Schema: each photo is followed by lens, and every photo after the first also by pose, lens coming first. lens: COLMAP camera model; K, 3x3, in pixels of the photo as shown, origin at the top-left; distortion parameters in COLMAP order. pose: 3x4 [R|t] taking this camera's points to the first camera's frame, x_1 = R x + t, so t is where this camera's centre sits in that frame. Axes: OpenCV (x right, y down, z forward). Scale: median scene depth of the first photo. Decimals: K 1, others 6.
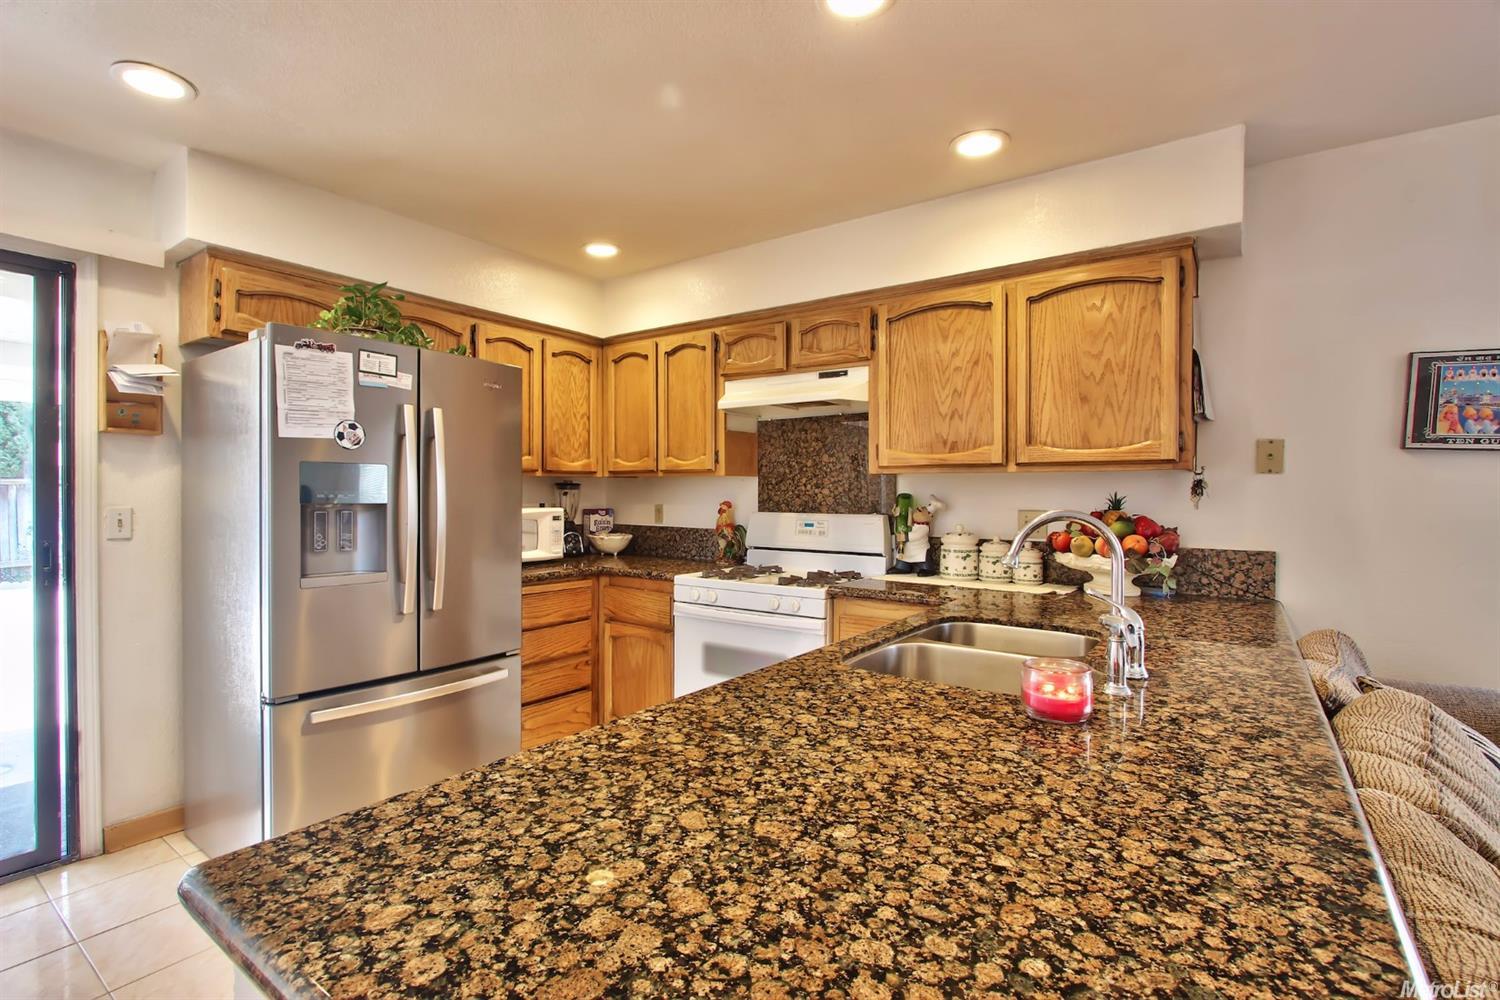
lens RADIAL K [[717.3, 0, 714.4], [0, 717.3, 500.6], [0, 0, 1]] dist [-0.022248, 0.005179]
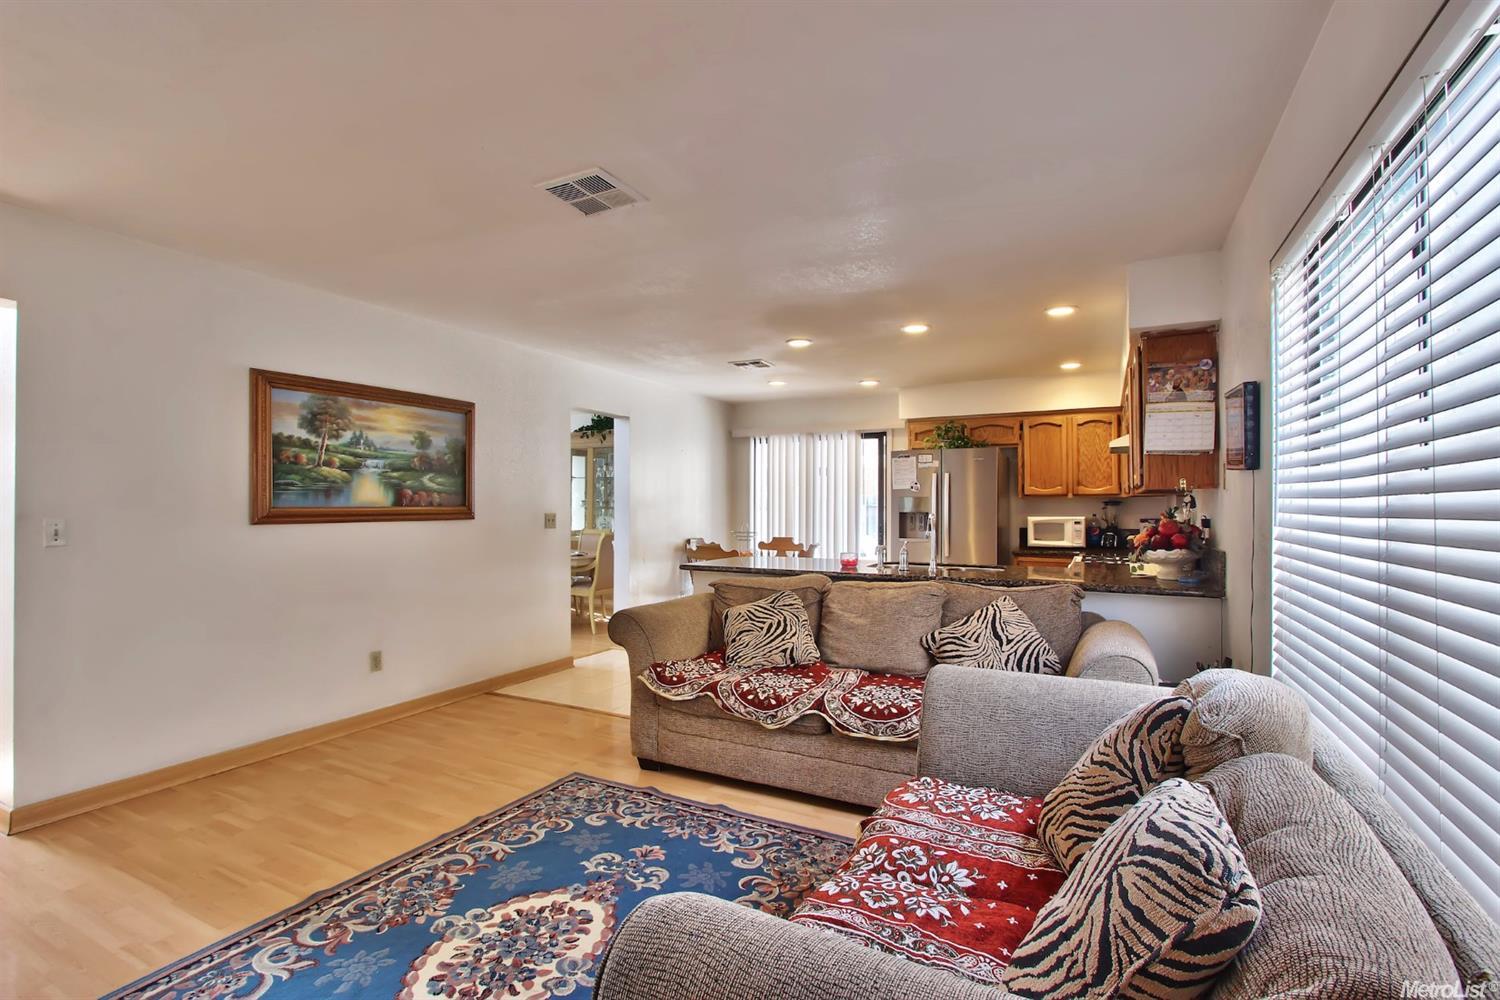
lens RADIAL K [[717.3, 0, 756.1], [0, 717.3, 504.5], [0, 0, 1]] dist [-0.022248, 0.005179]
pose [[0.152357, -0.007096, -0.988300, 1.824941], [-0.007248, 0.999939, -0.008297, 0.002210], [0.988299, 0.008427, 0.152296, -0.007409]]
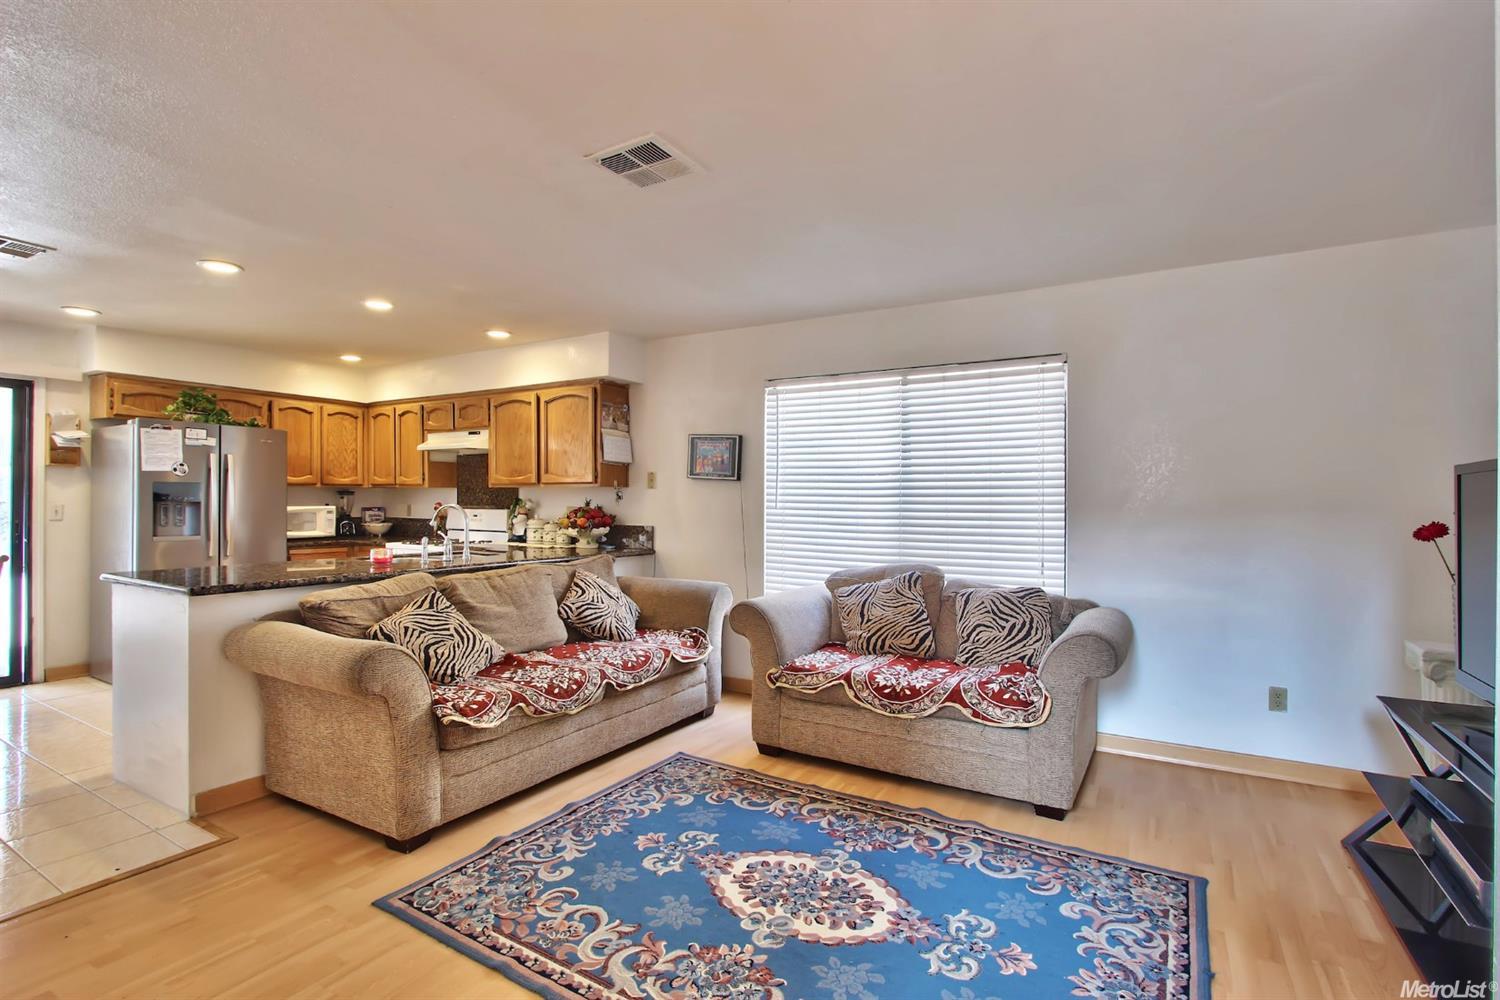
lens RADIAL K [[717.3, 0, 744.0], [0, 717.3, 497.4], [0, 0, 1]] dist [-0.022248, 0.005179]
pose [[0.993914, 0.002171, 0.110136, 0.778962], [-0.001021, 0.999944, -0.010492, 0.009125], [-0.110153, 0.010315, 0.993861, -1.072093]]
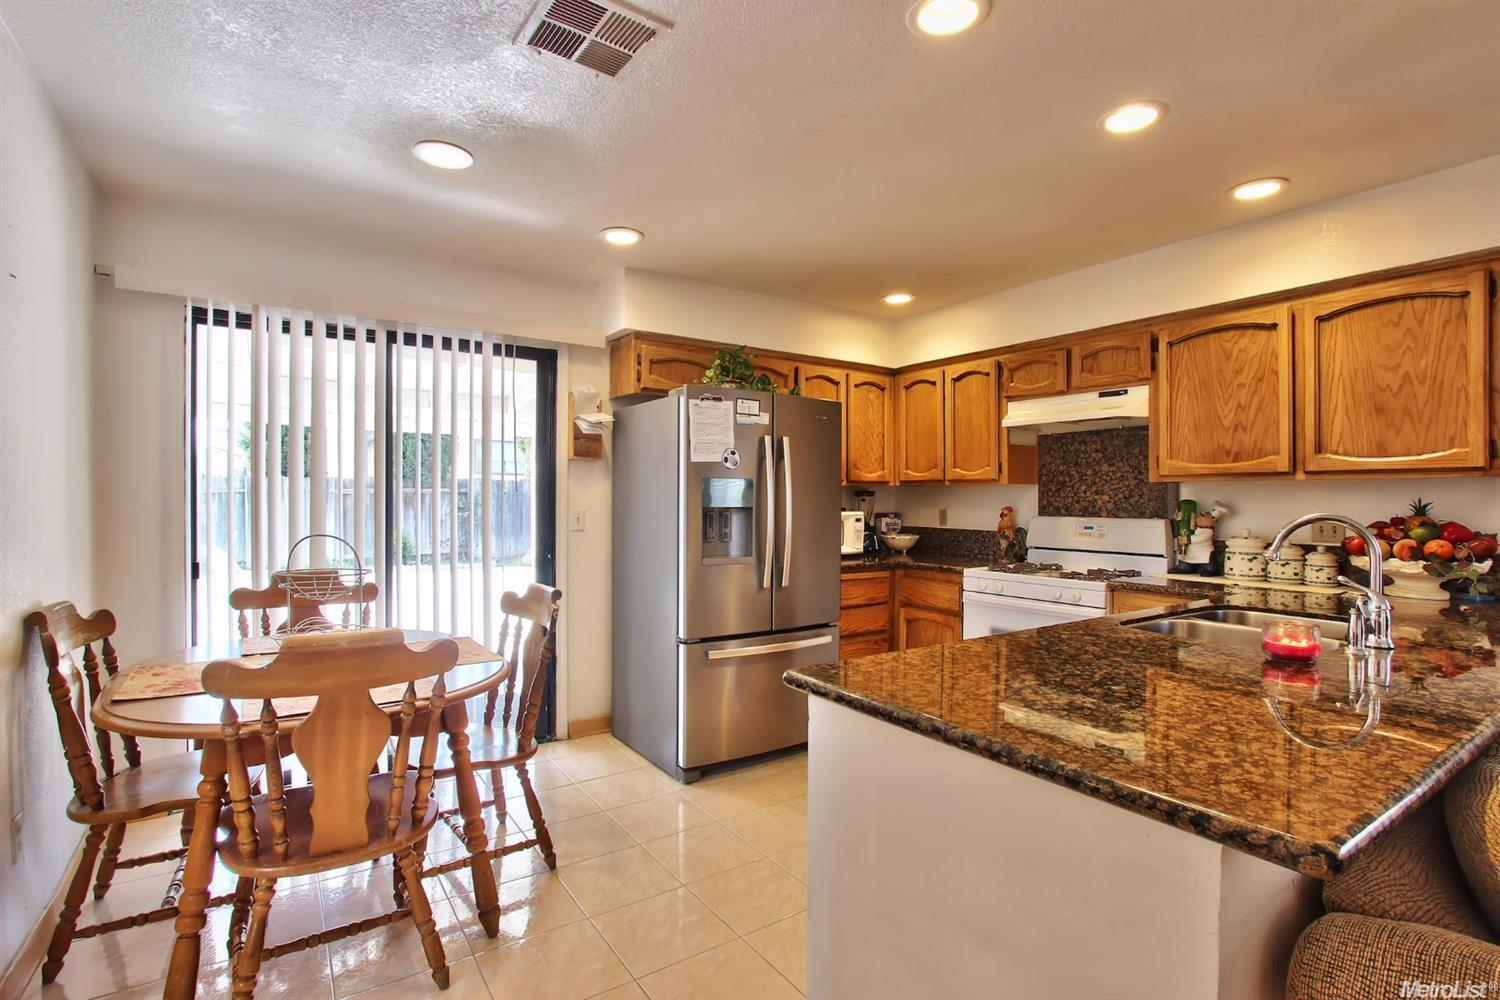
lens RADIAL K [[717.3, 0, 713.2], [0, 717.3, 501.8], [0, 0, 1]] dist [-0.022248, 0.005179]
pose [[0.939670, 0.000417, -0.342082, -0.049177], [-0.002530, 0.999980, -0.005733, 0.001461], [0.342073, 0.006253, 0.939653, -0.310378]]
